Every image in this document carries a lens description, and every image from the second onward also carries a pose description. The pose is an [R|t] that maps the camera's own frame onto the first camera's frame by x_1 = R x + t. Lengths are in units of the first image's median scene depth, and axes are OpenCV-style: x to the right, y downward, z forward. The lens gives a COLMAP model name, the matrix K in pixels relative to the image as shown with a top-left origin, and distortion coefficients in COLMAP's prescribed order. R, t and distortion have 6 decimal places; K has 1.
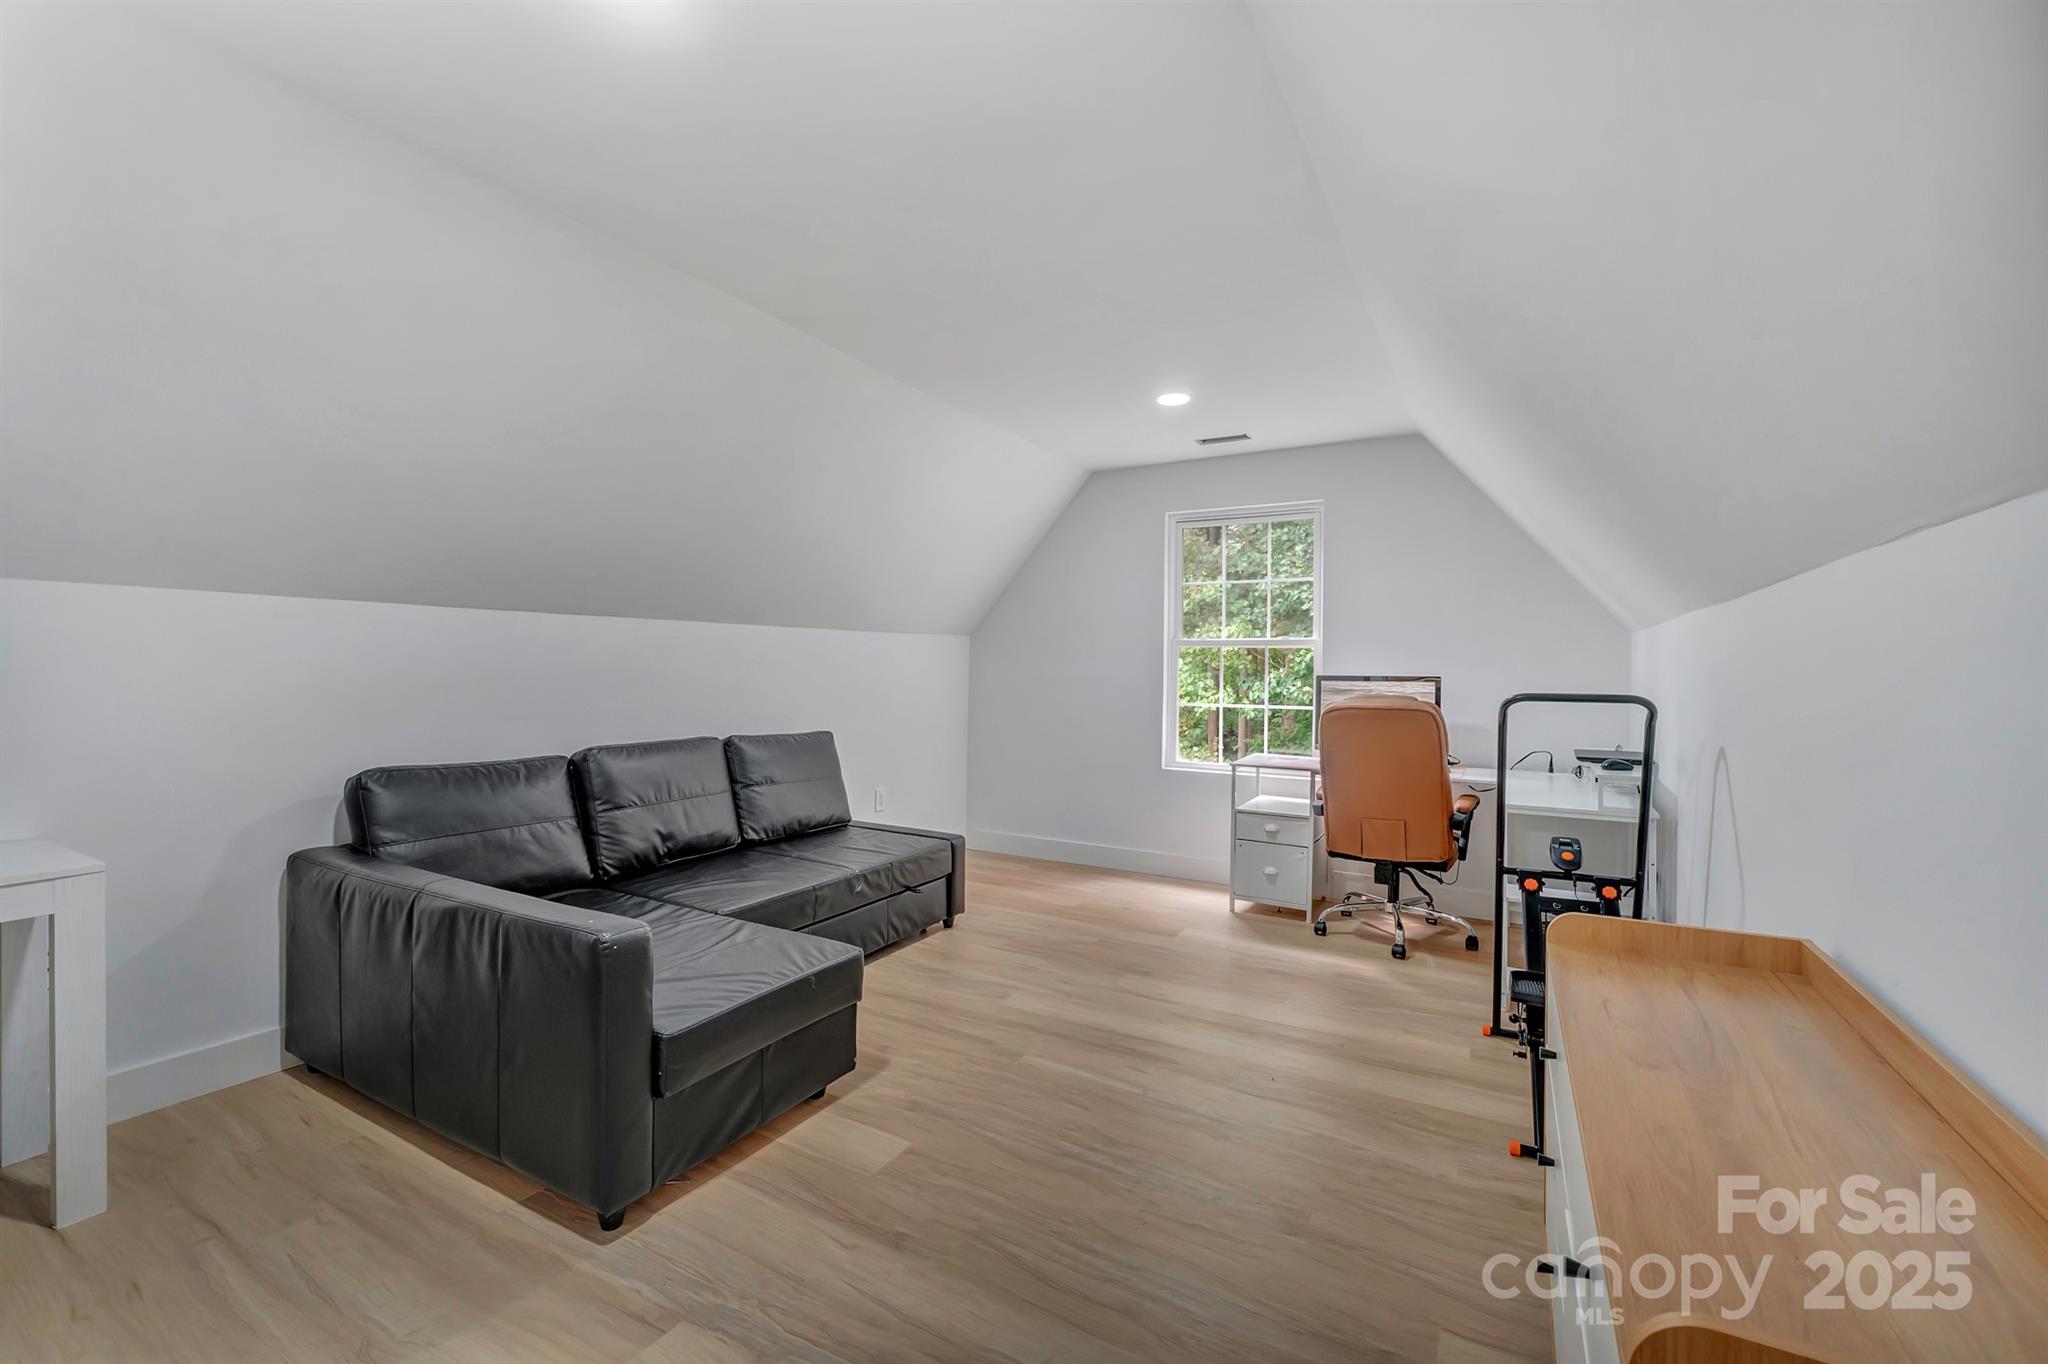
lens RADIAL K [[858.3, 0, 1024.0], [0, 858.3, 682.0], [0, 0, 1]] dist [0.000908, -0.000190]
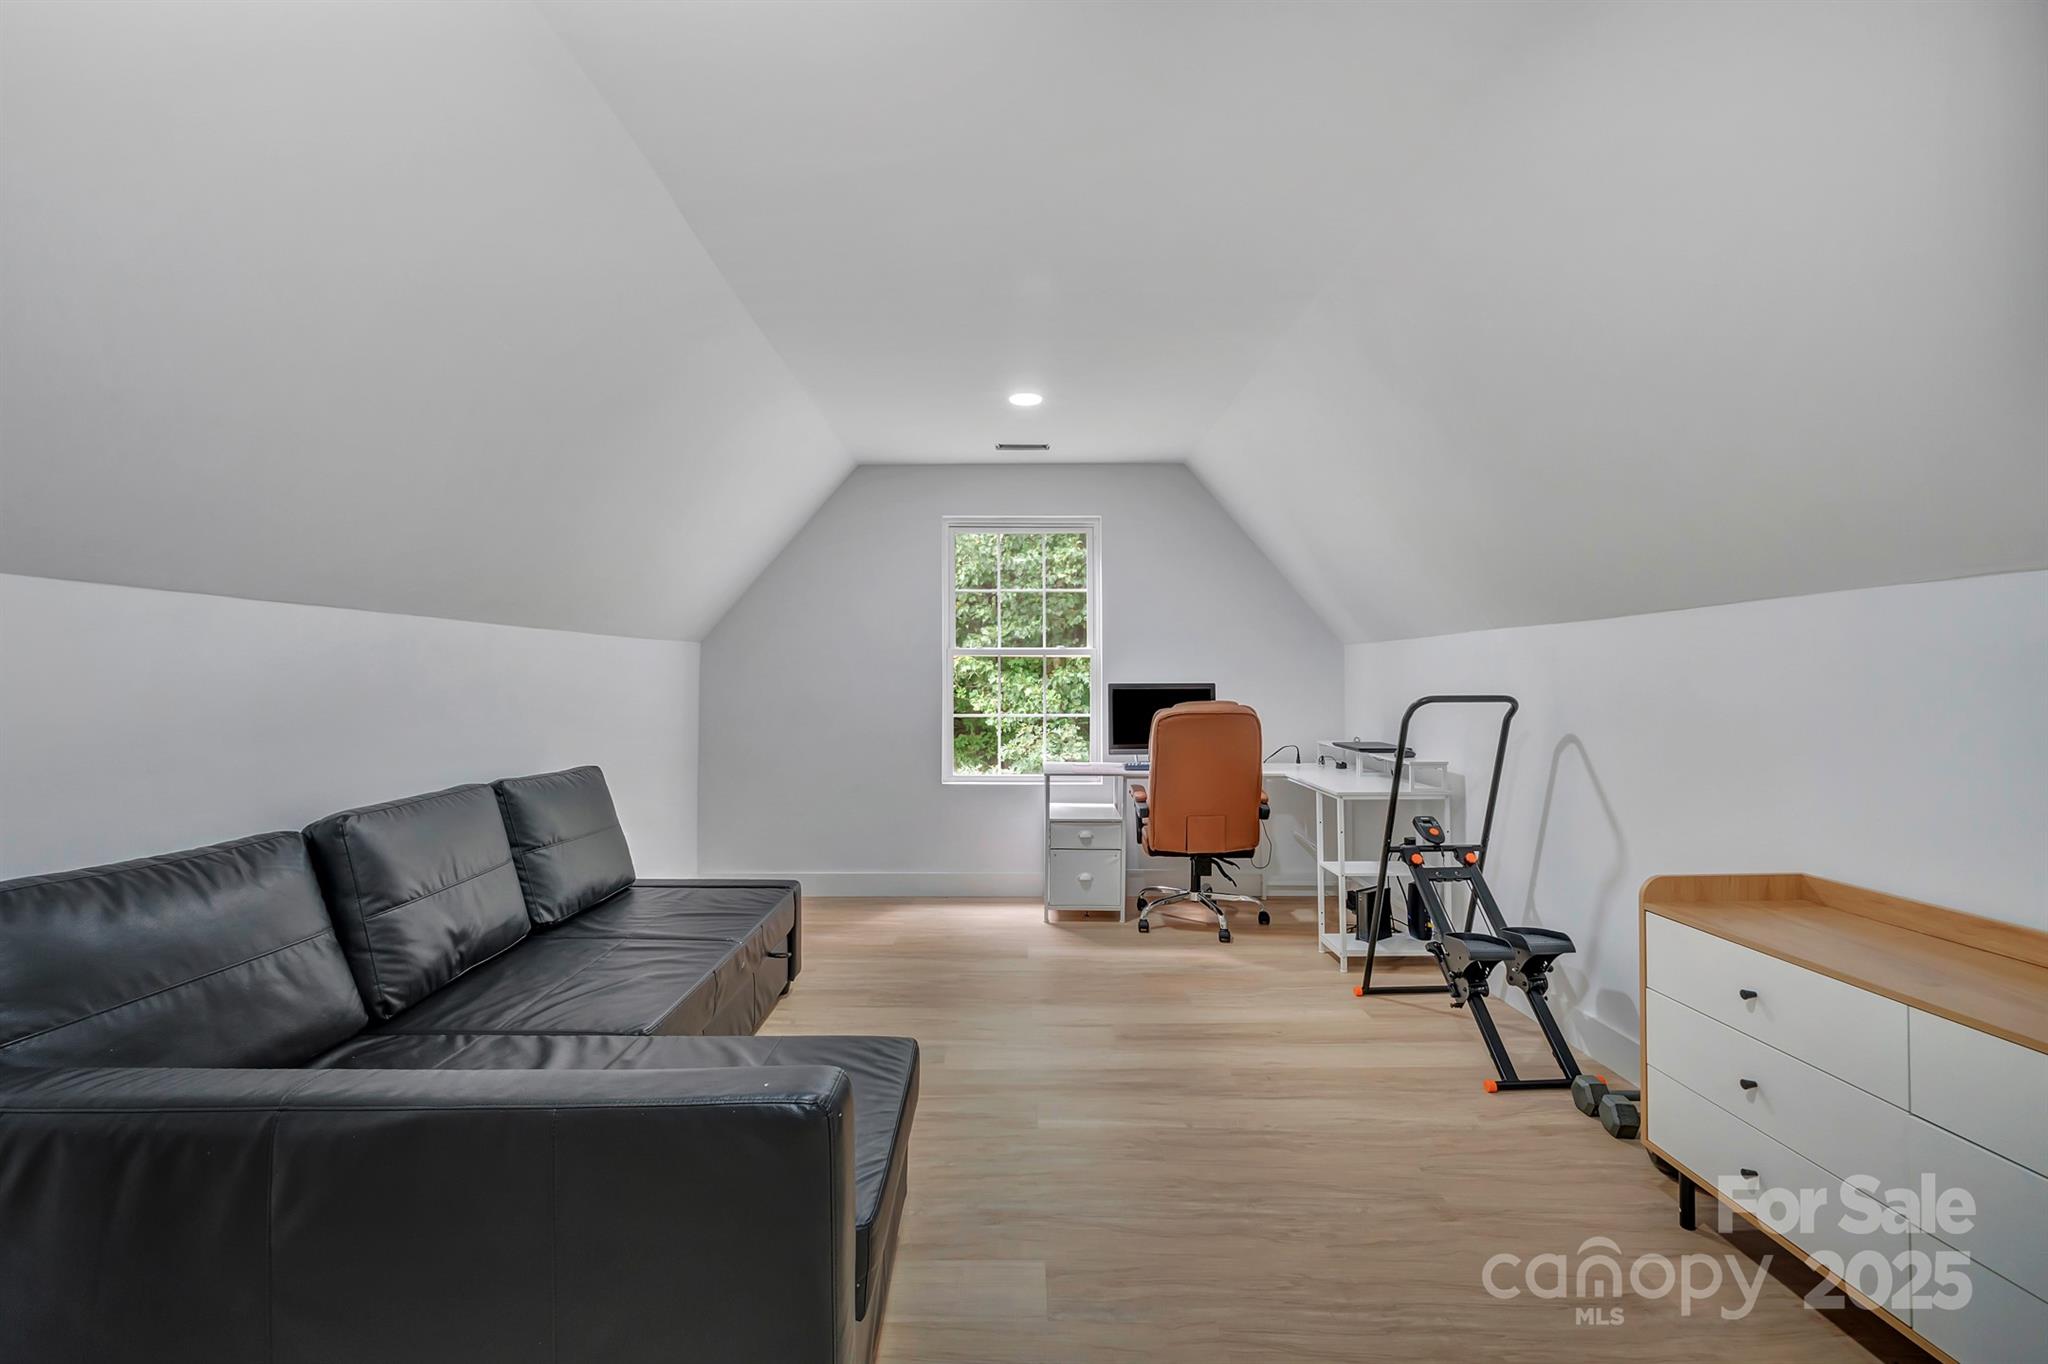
lens RADIAL K [[864.4, 0, 1012.3], [0, 864.4, 676.9], [0, 0, 1]] dist [-0.004900, -0.000412]
pose [[0.867662, -0.010724, 0.497039, -0.357524], [0.018873, 0.999757, -0.011376, -0.007597], [-0.496796, 0.019251, 0.867654, 0.185755]]
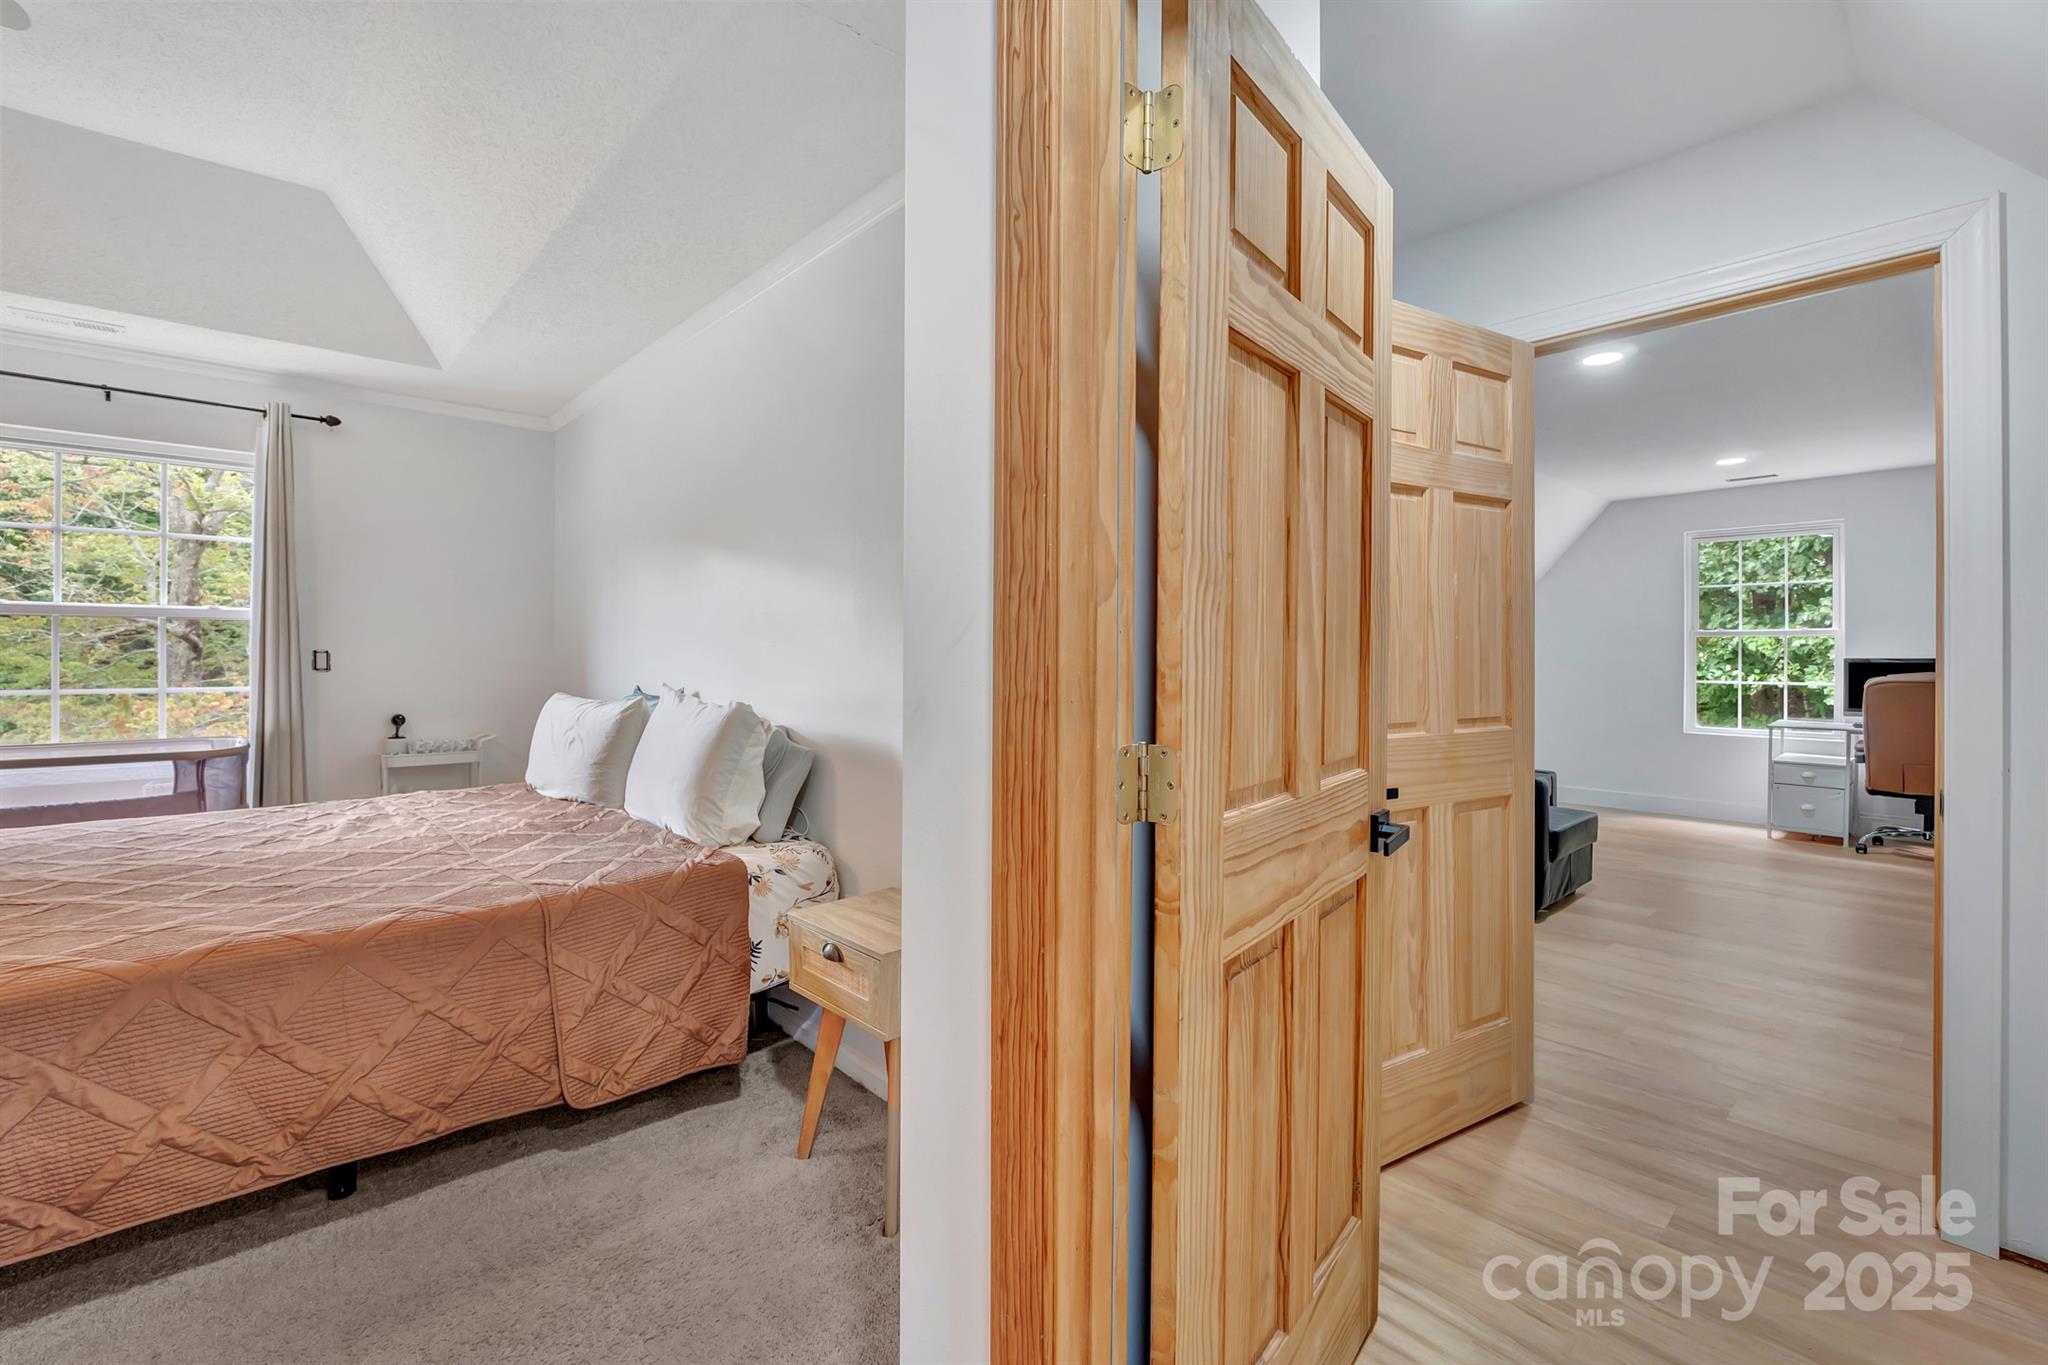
lens RADIAL K [[896.4, 0, 1022.3], [0, 896.4, 661.8], [0, 0, 1]] dist [-0.002093, -0.000448]
pose [[0.955374, -0.009372, -0.295252, -0.555393], [0.006234, 0.999914, -0.011568, 0.007178], [0.295335, 0.009211, 0.955350, -0.812091]]
